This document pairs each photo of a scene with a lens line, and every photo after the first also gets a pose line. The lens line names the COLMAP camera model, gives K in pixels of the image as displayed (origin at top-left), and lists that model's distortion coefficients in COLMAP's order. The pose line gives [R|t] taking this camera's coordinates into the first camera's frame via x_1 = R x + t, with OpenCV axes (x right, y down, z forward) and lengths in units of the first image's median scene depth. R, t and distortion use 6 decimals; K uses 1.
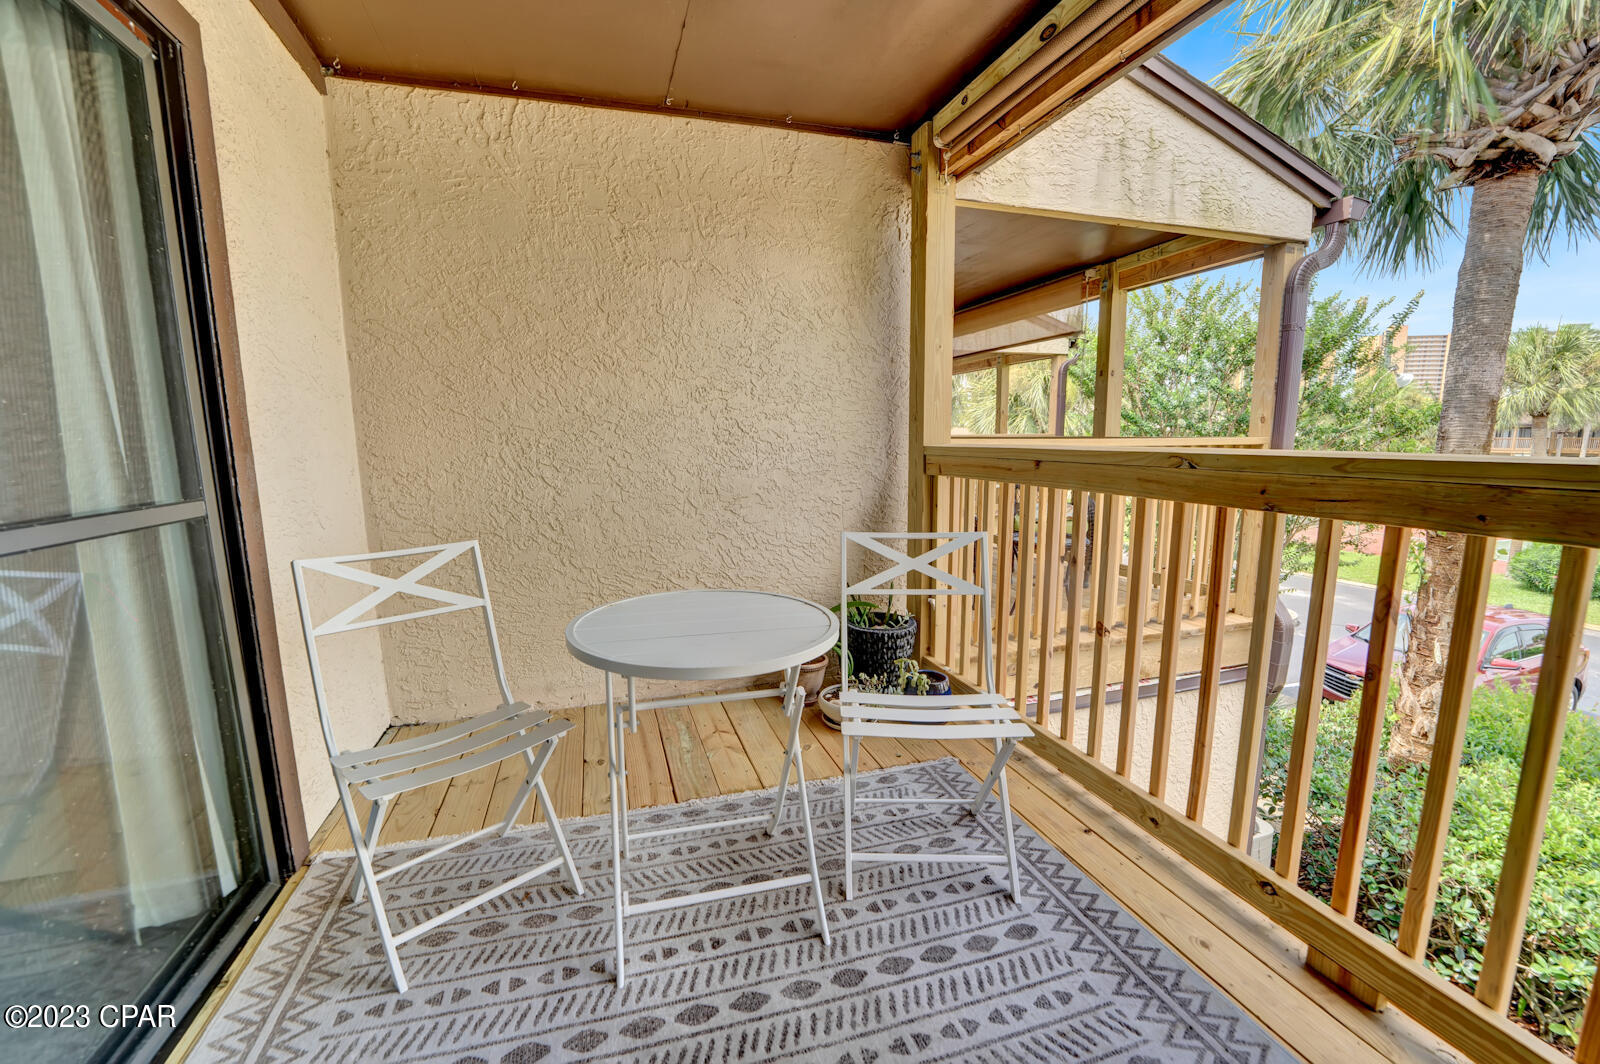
lens RADIAL K [[658.2, 0, 779.6], [0, 658.2, 539.2], [0, 0, 1]] dist [-0.026825, 0.001955]
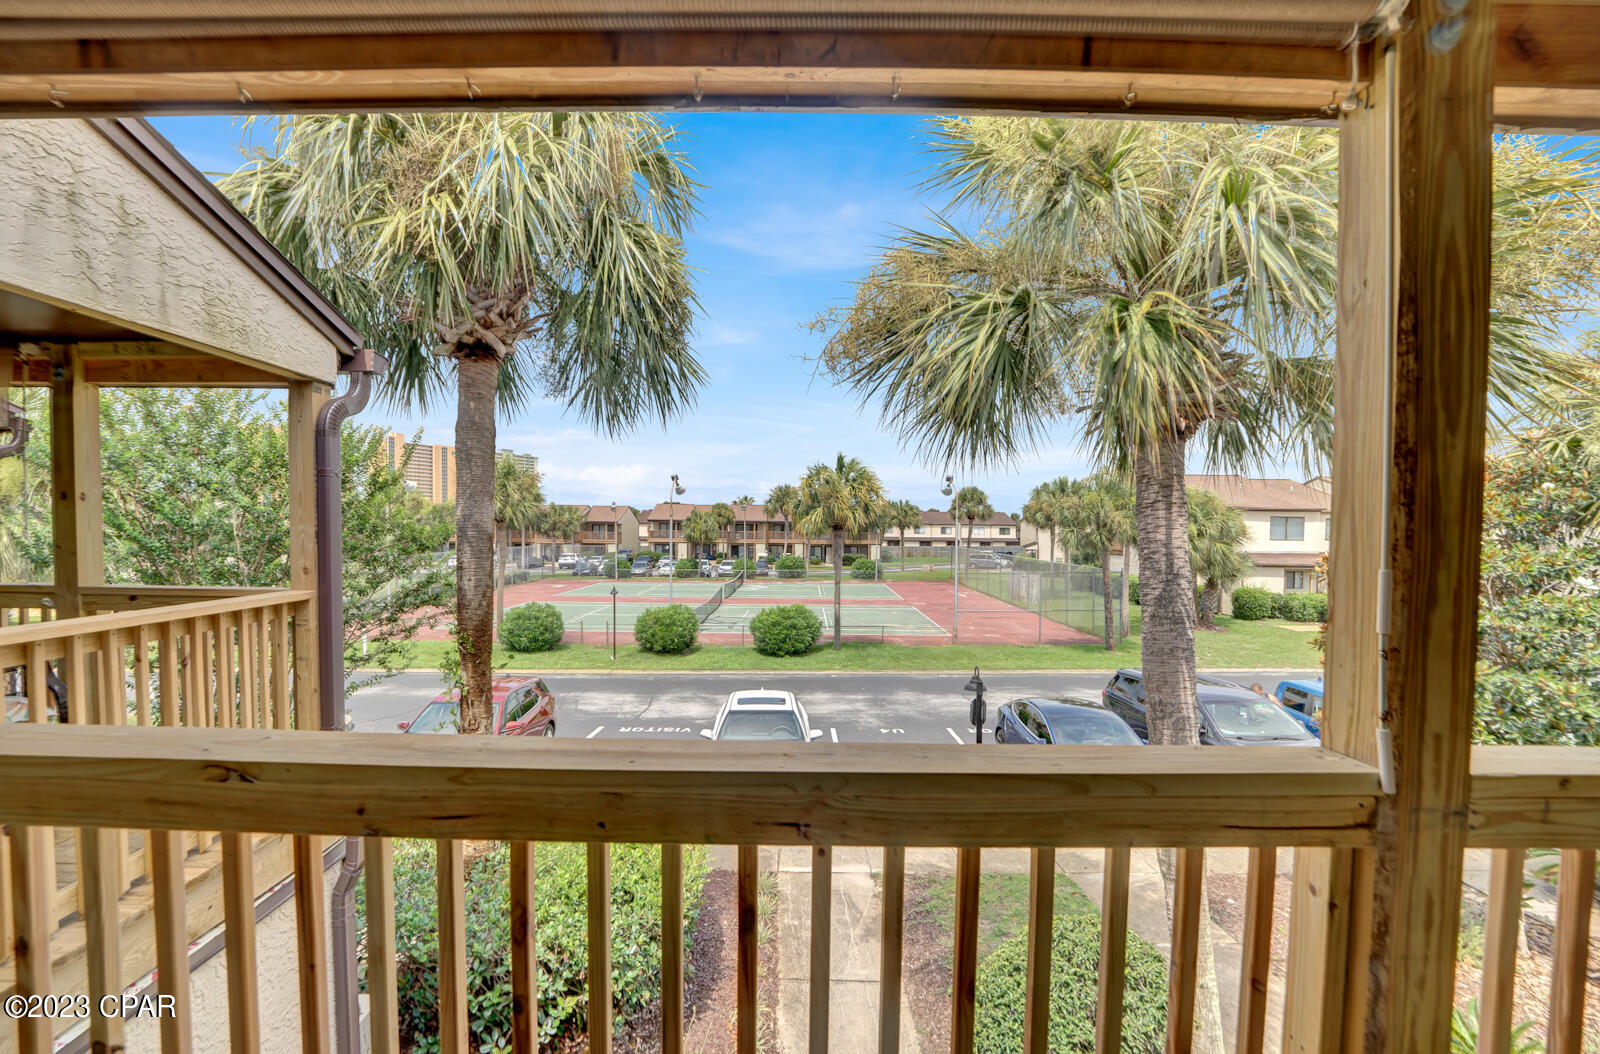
lens RADIAL K [[658.2, 0, 798.8], [0, 658.2, 542.7], [0, 0, 1]] dist [-0.026825, 0.001955]
pose [[0.267223, -0.012878, 0.963549, 0.088452], [0.138859, 0.989989, -0.025278, -0.136741], [-0.953577, 0.140552, 0.266336, 0.144033]]
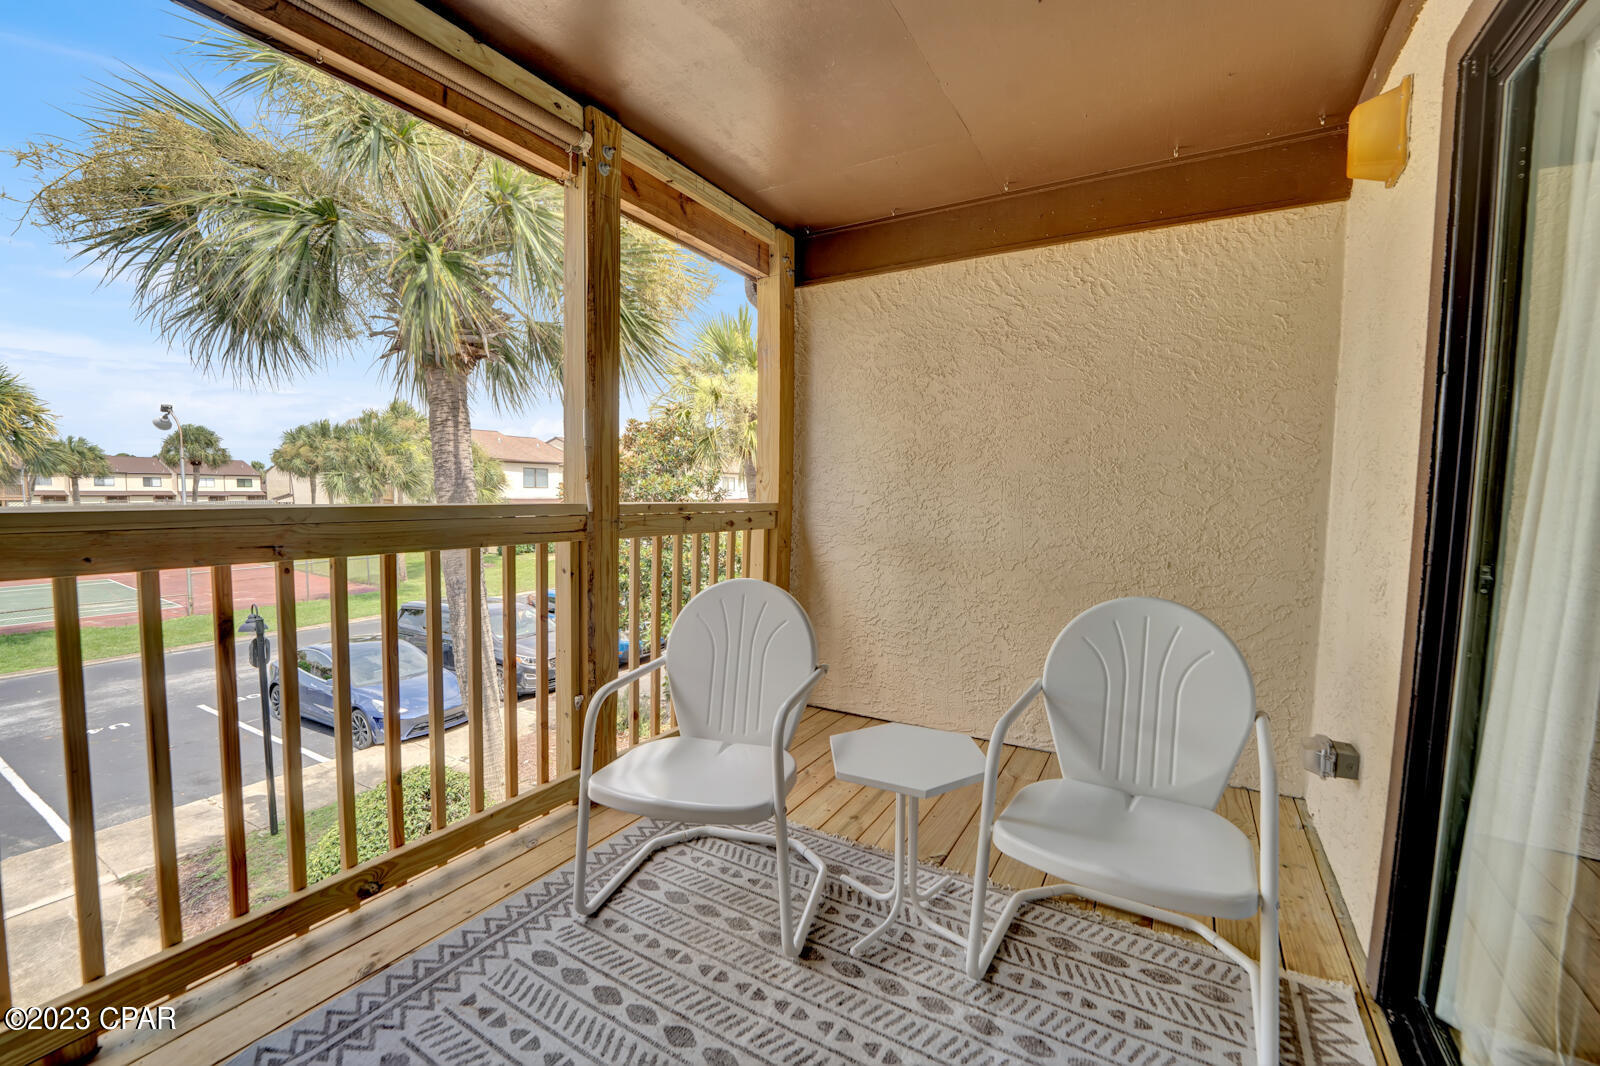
lens RADIAL K [[656.1, 0, 781.7], [0, 656.1, 543.3], [0, 0, 1]] dist [-0.027839, 0.002305]
pose [[-0.670293, -0.058534, 0.739785, -0.210685], [0.106732, 0.978916, 0.174161, -0.046748], [-0.734382, 0.195697, -0.649913, 0.290922]]
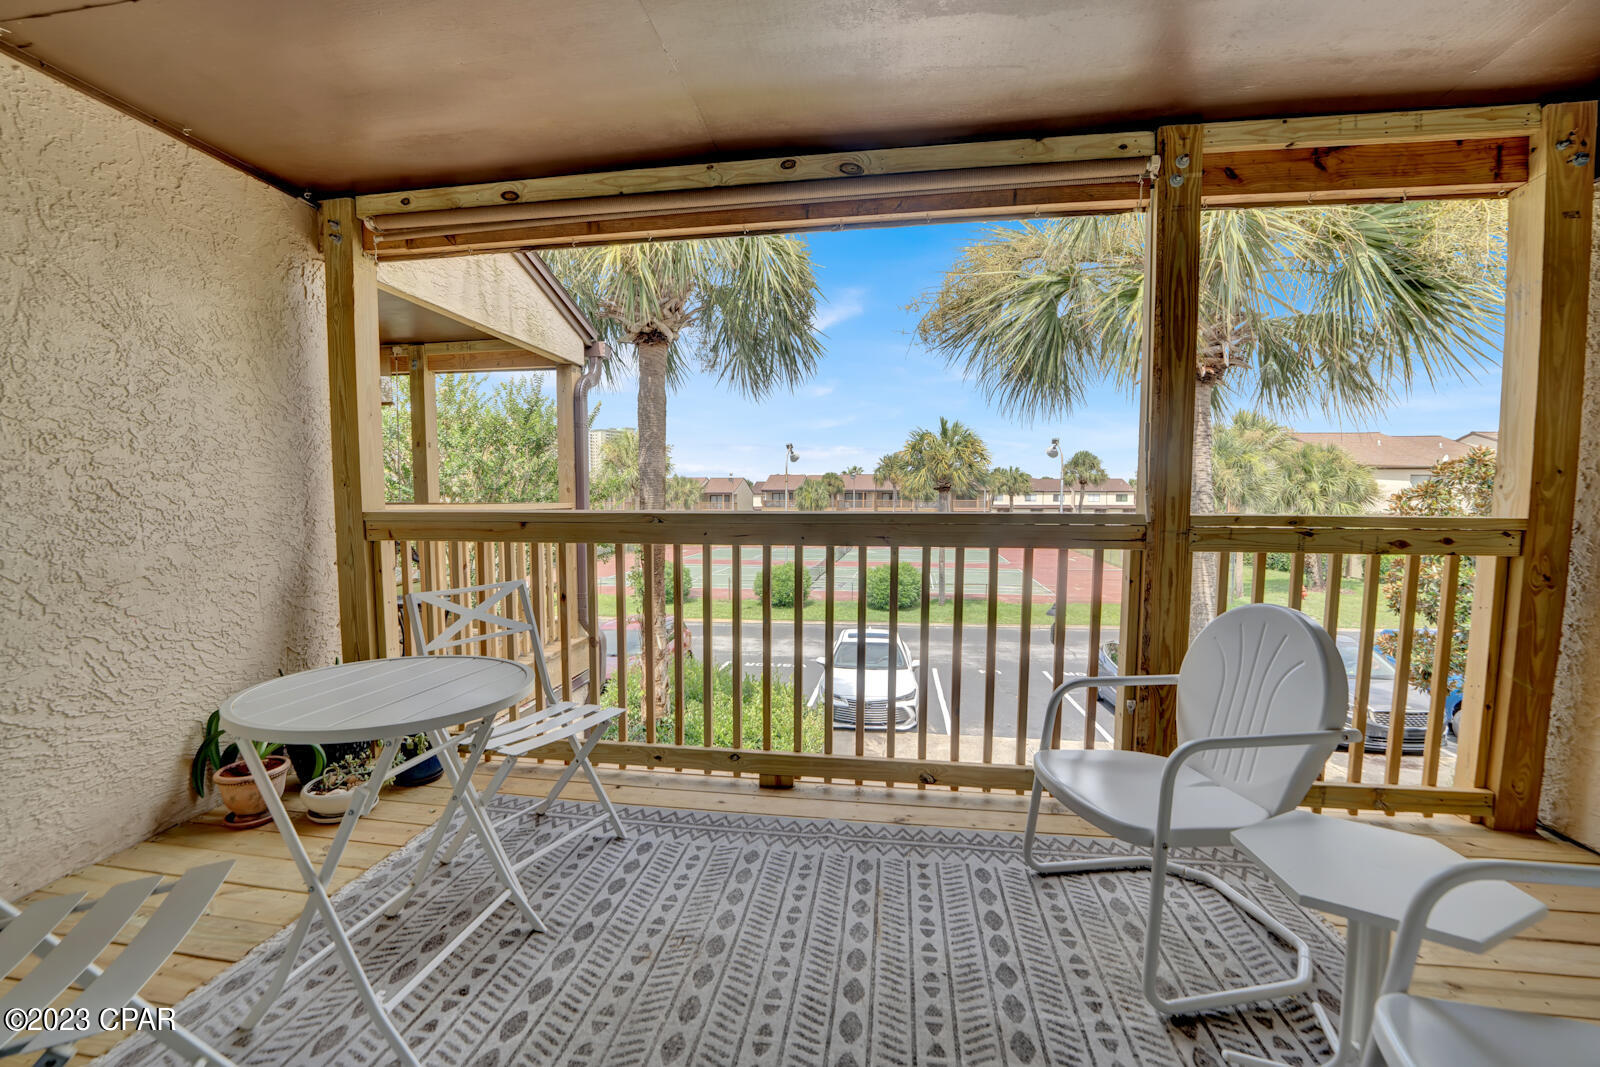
lens RADIAL K [[656.1, 0, 792.8], [0, 656.1, 541.6], [0, 0, 1]] dist [-0.027839, 0.002305]
pose [[0.430356, -0.048713, 0.901344, -0.371623], [0.134273, 0.990888, -0.010557, -0.000527], [-0.892617, 0.125569, 0.432976, 0.004527]]
